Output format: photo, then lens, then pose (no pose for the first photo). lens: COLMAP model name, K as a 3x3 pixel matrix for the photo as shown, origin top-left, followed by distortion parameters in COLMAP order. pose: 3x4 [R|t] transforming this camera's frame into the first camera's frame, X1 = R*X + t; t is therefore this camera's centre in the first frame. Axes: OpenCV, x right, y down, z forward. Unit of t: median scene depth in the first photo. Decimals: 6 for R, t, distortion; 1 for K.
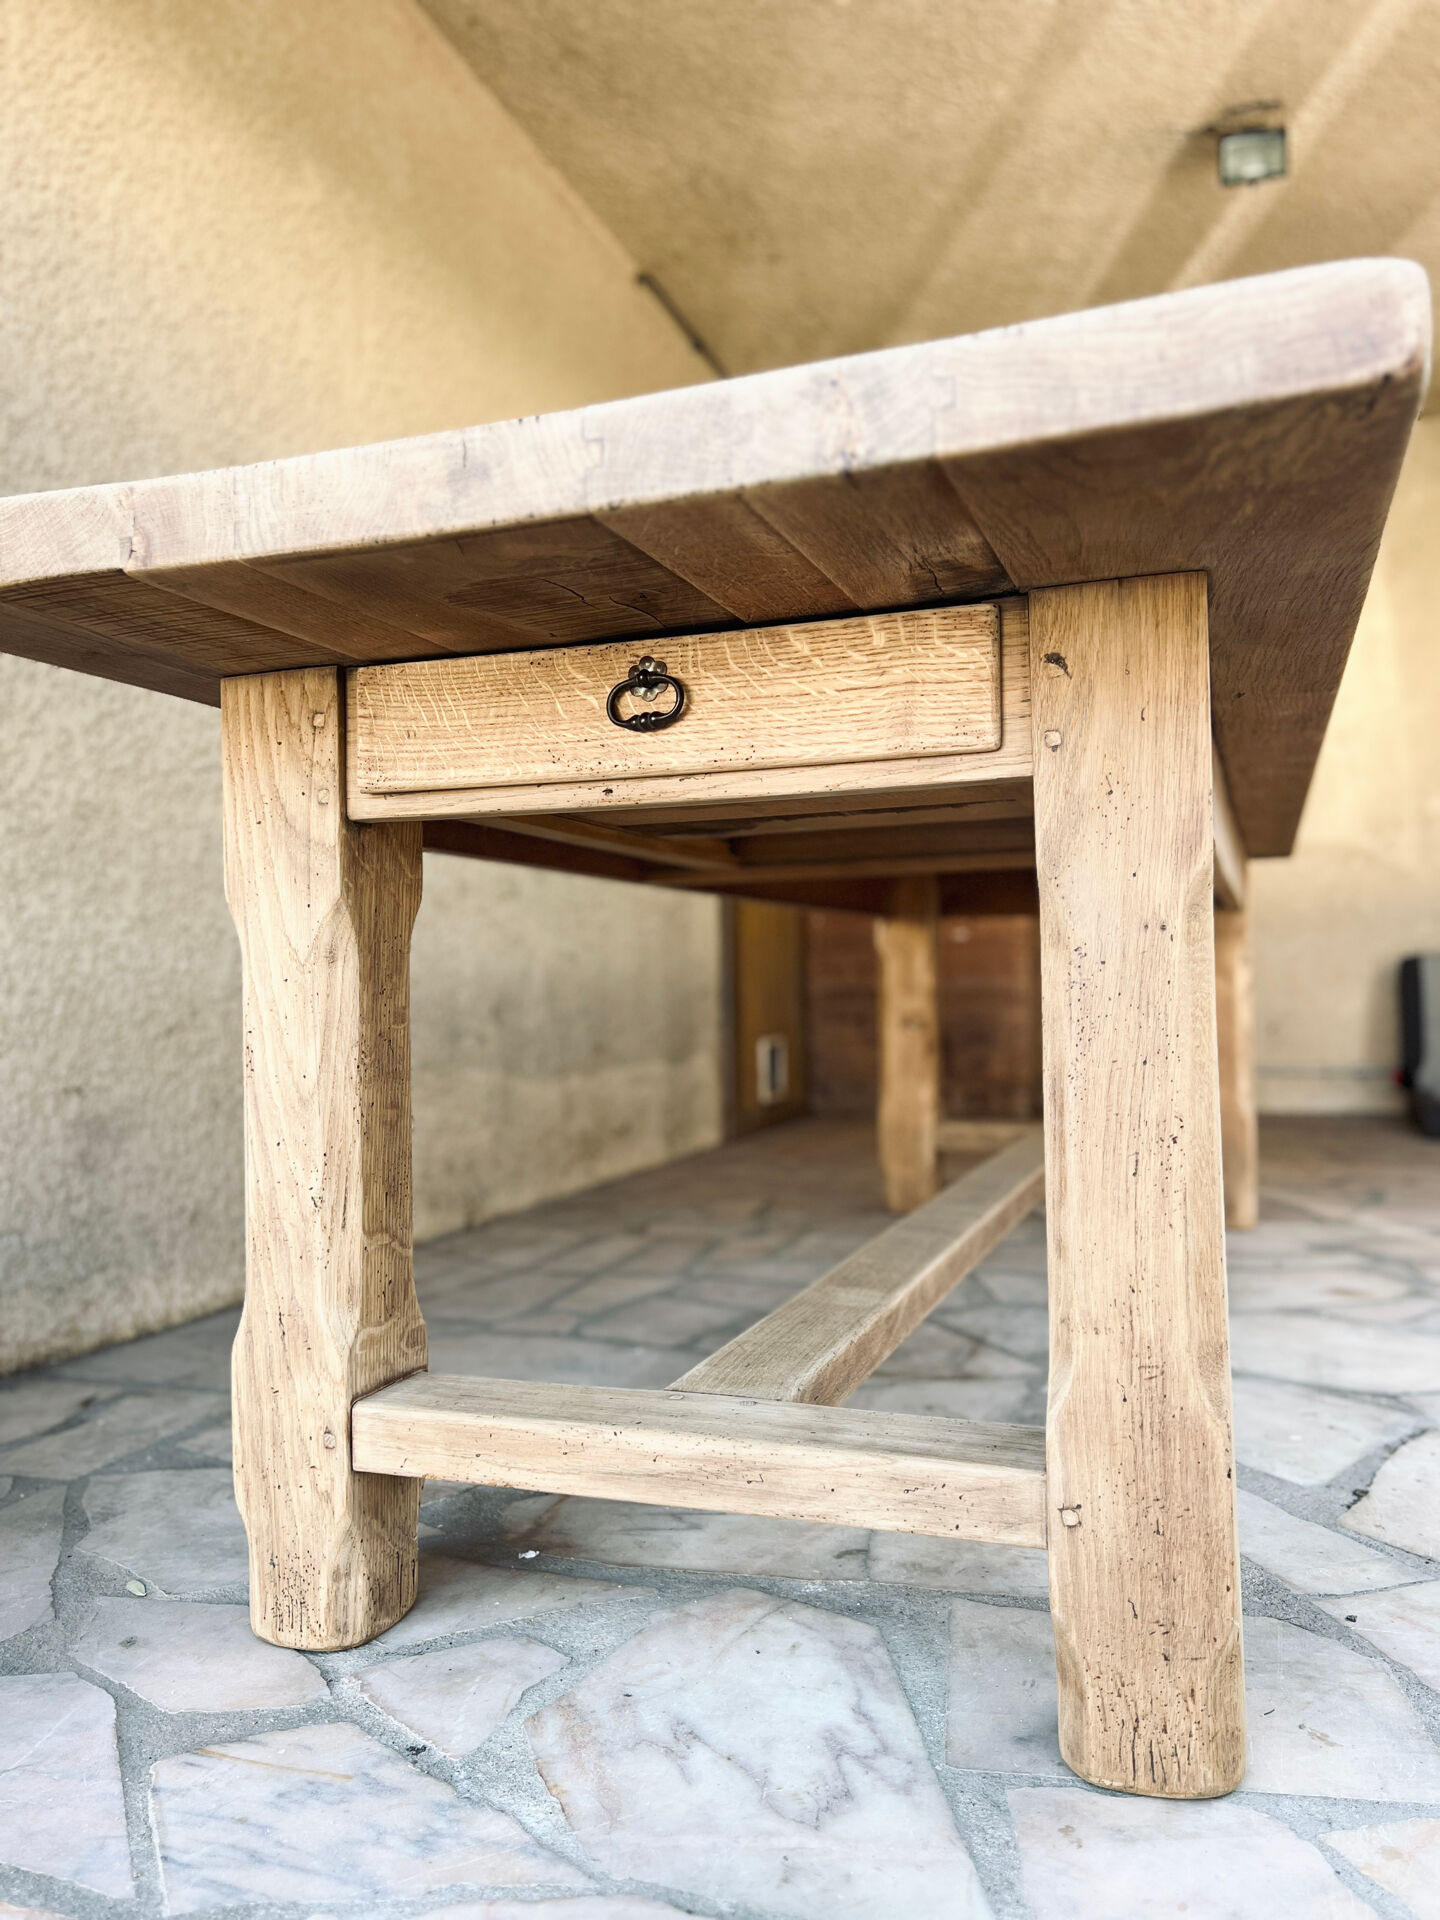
lens RADIAL K [[1453.2, 0, 722.8], [0, 1453.2, 959.4], [0, 0, 1]] dist [0.018505, -0.028521]
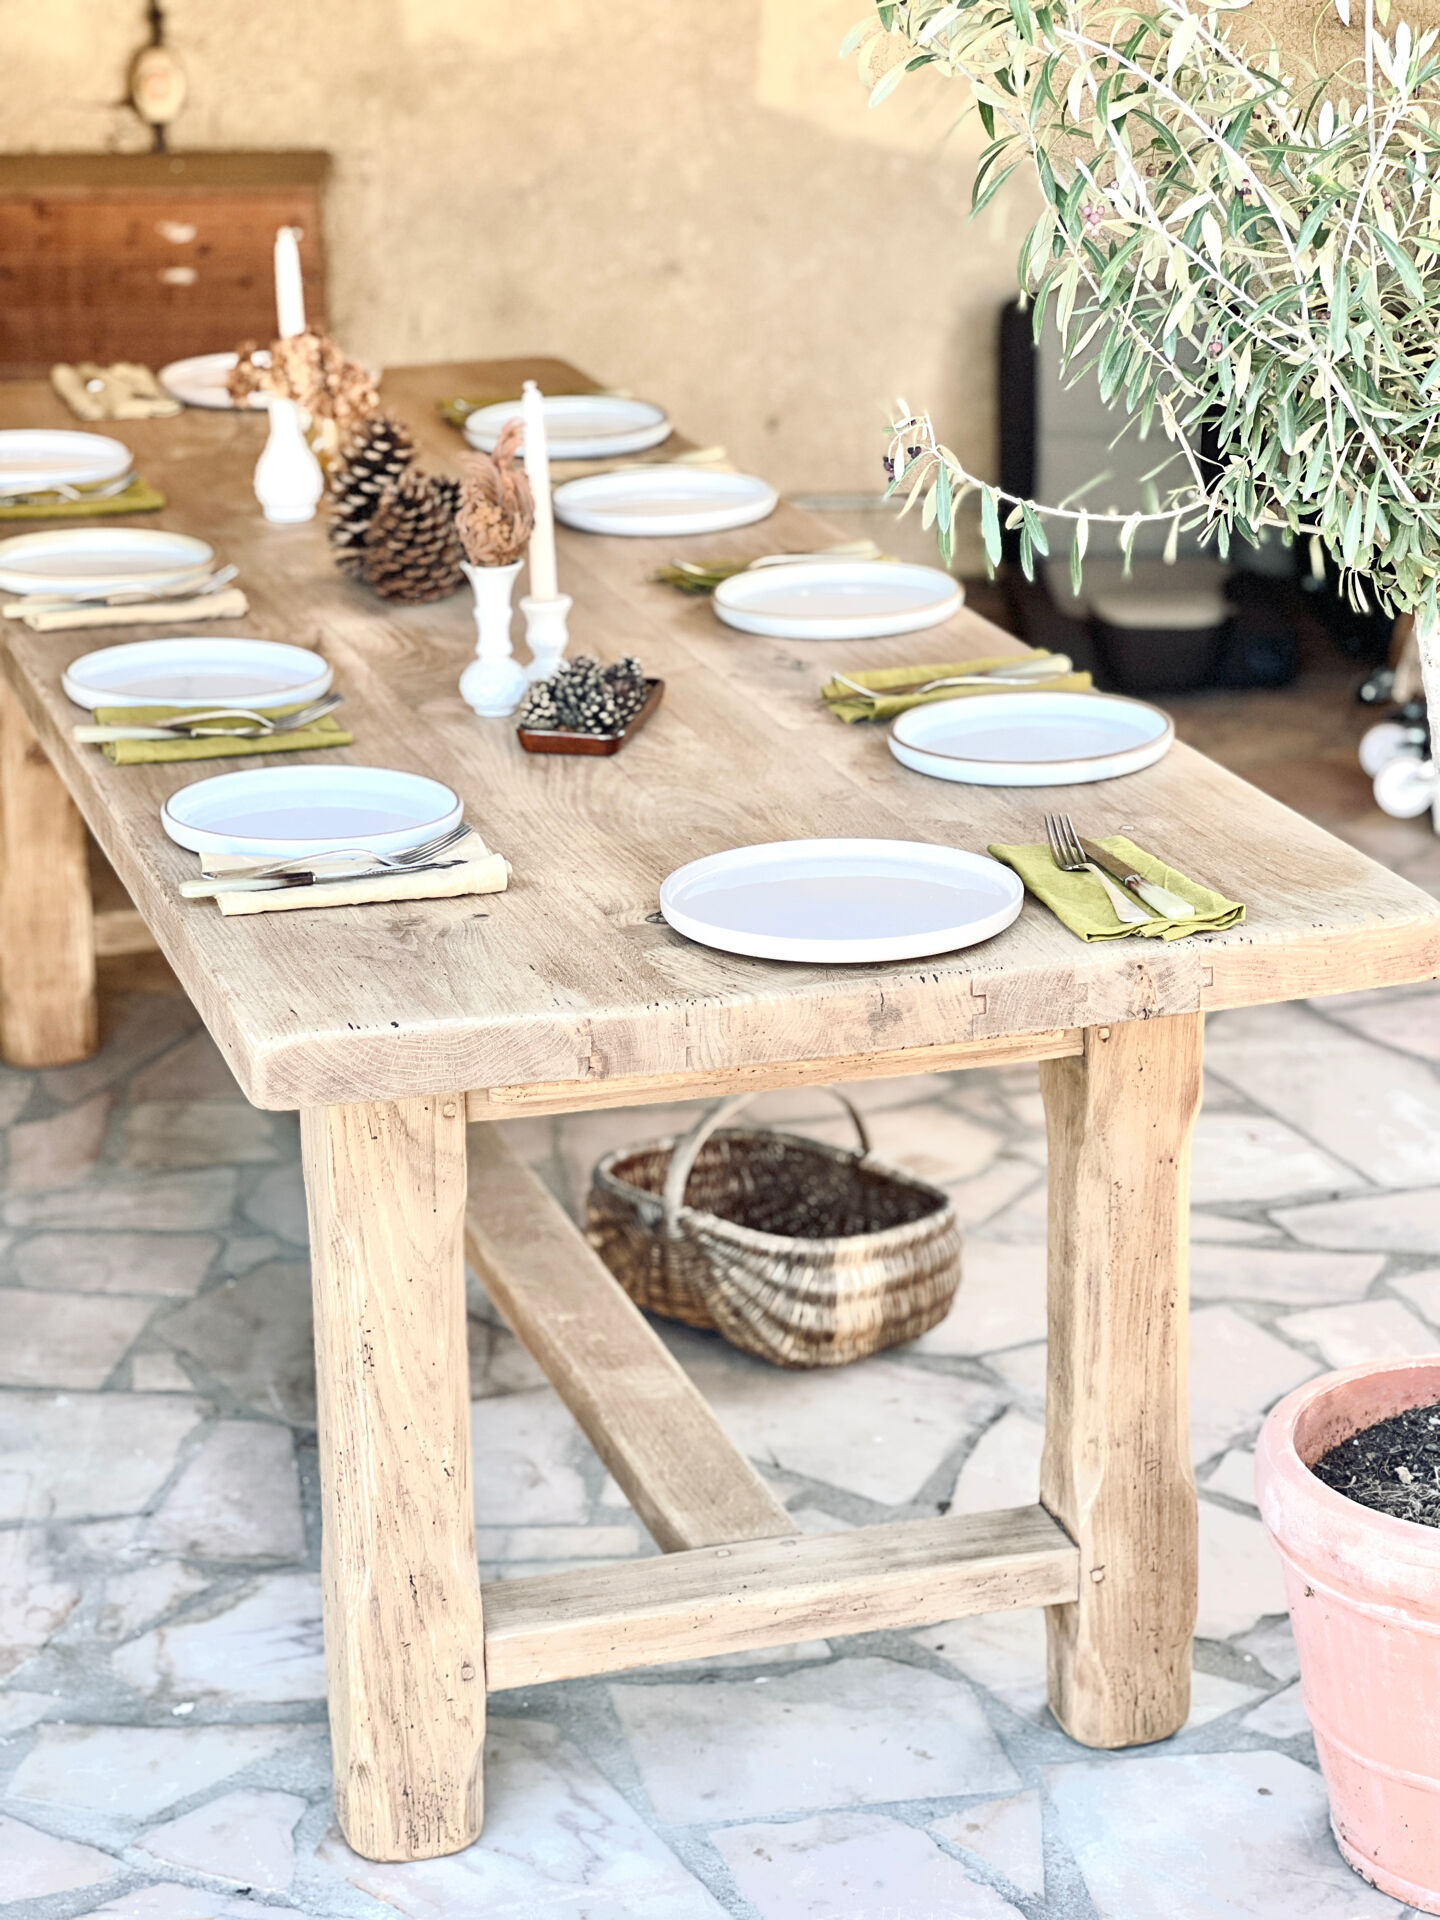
lens RADIAL K [[4327.7, 0, 714.7], [0, 4327.7, 956.3], [0, 0, 1]] dist [0.163650, 0.000000]
pose [[0.800900, -0.179794, 0.571168, -1.904758], [-0.004937, 0.951843, 0.306547, -1.186793], [-0.598778, -0.248334, 0.761443, -1.459246]]
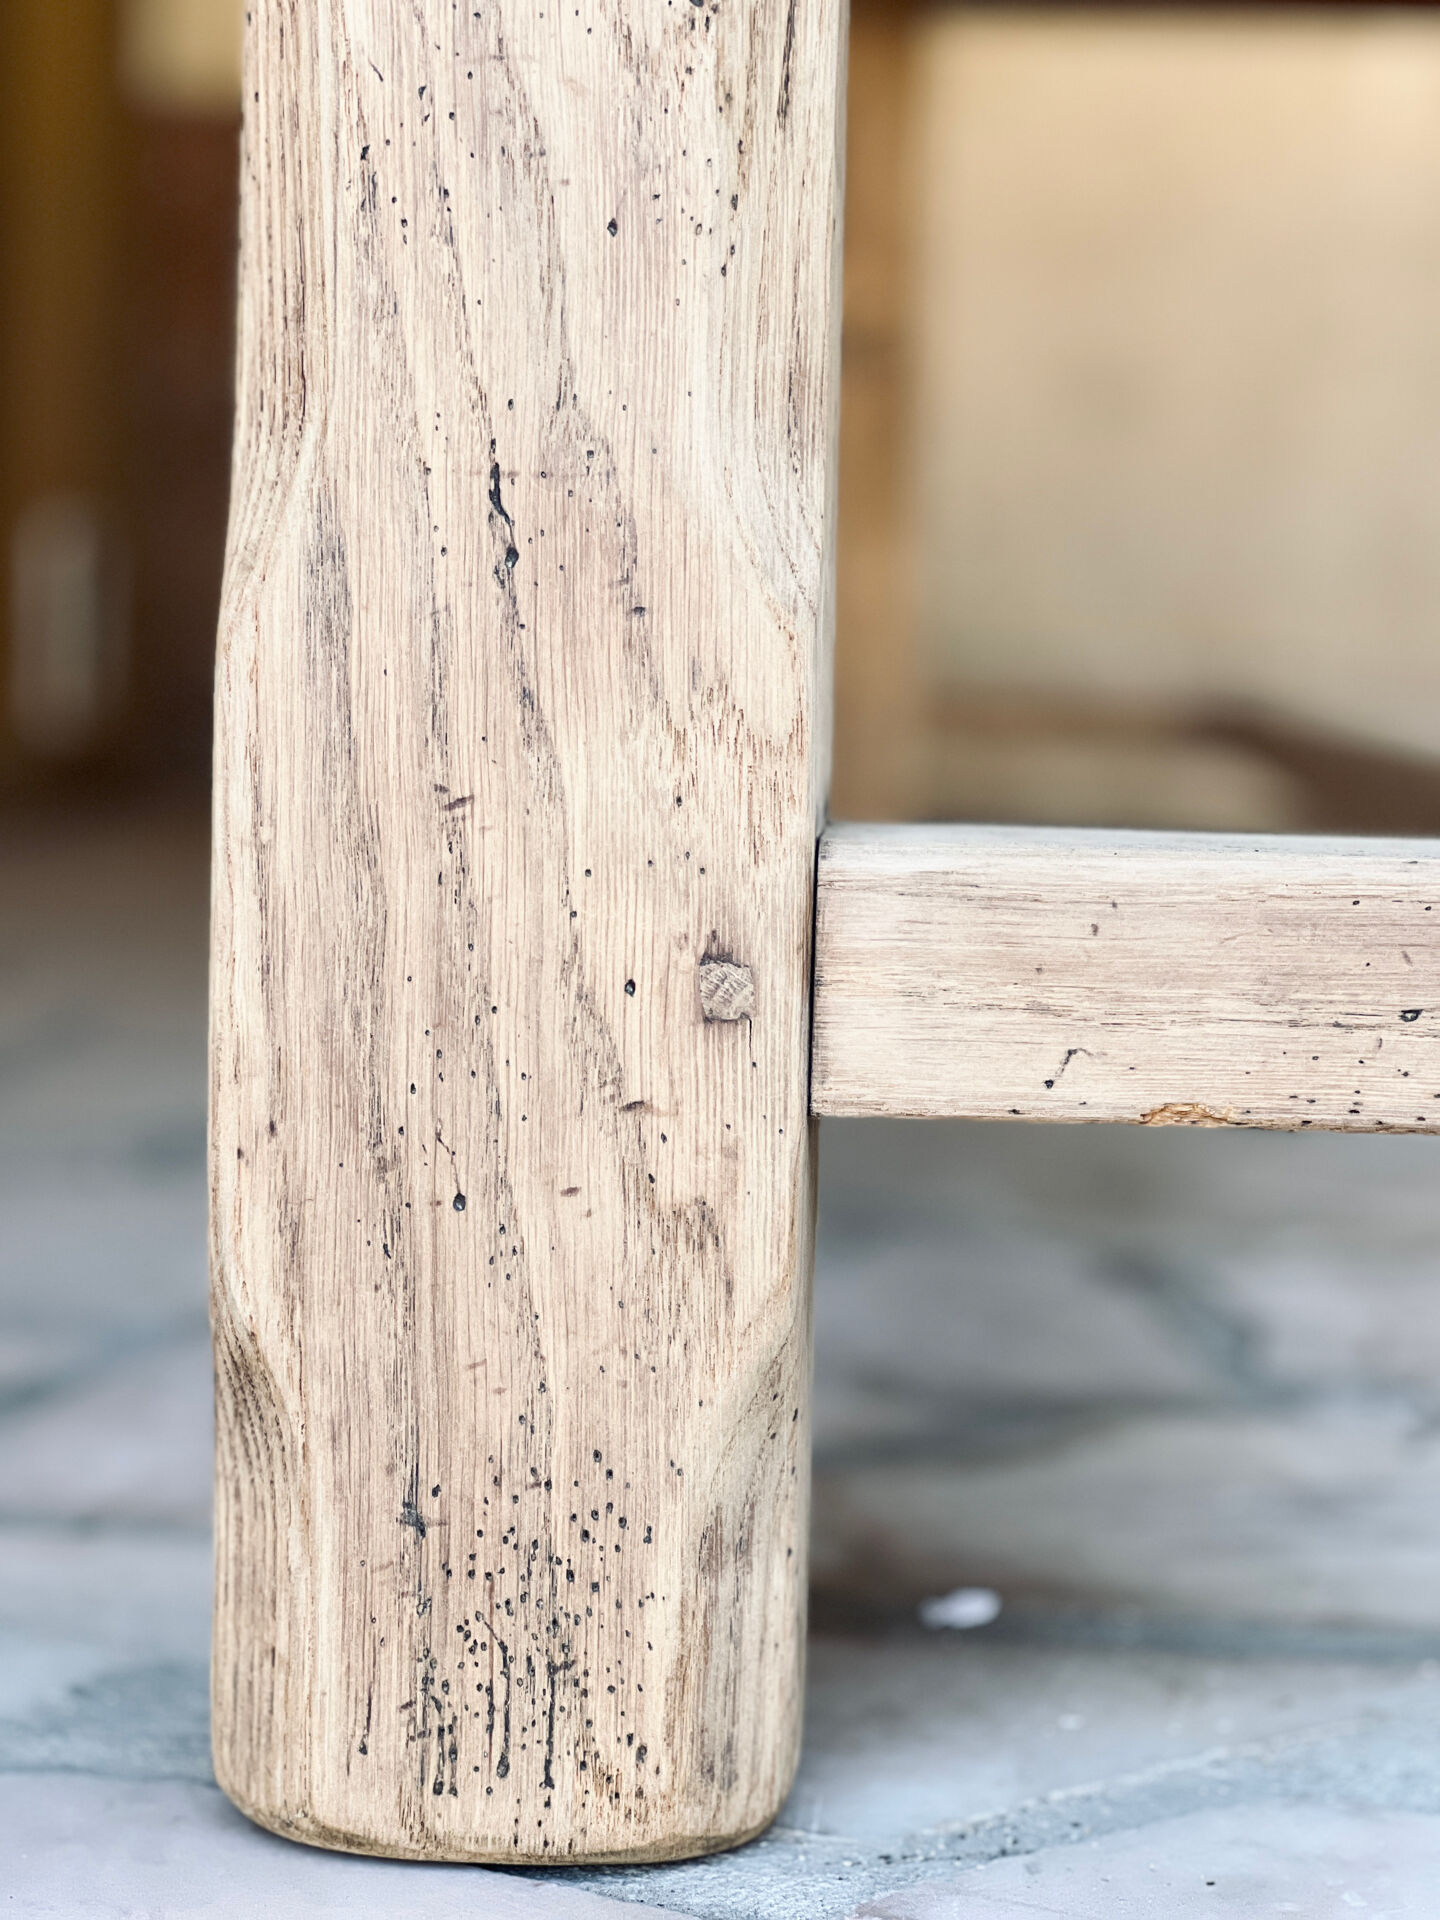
lens RADIAL K [[4327.7, 0, 704.9], [0, 4327.7, 957.3], [0, 0, 1]] dist [0.163650, 0.000000]
pose [[0.956107, 0.018885, 0.292410, -0.491799], [-0.046273, 0.995130, 0.087033, 0.267818], [-0.289342, -0.096744, 0.952324, 0.326069]]
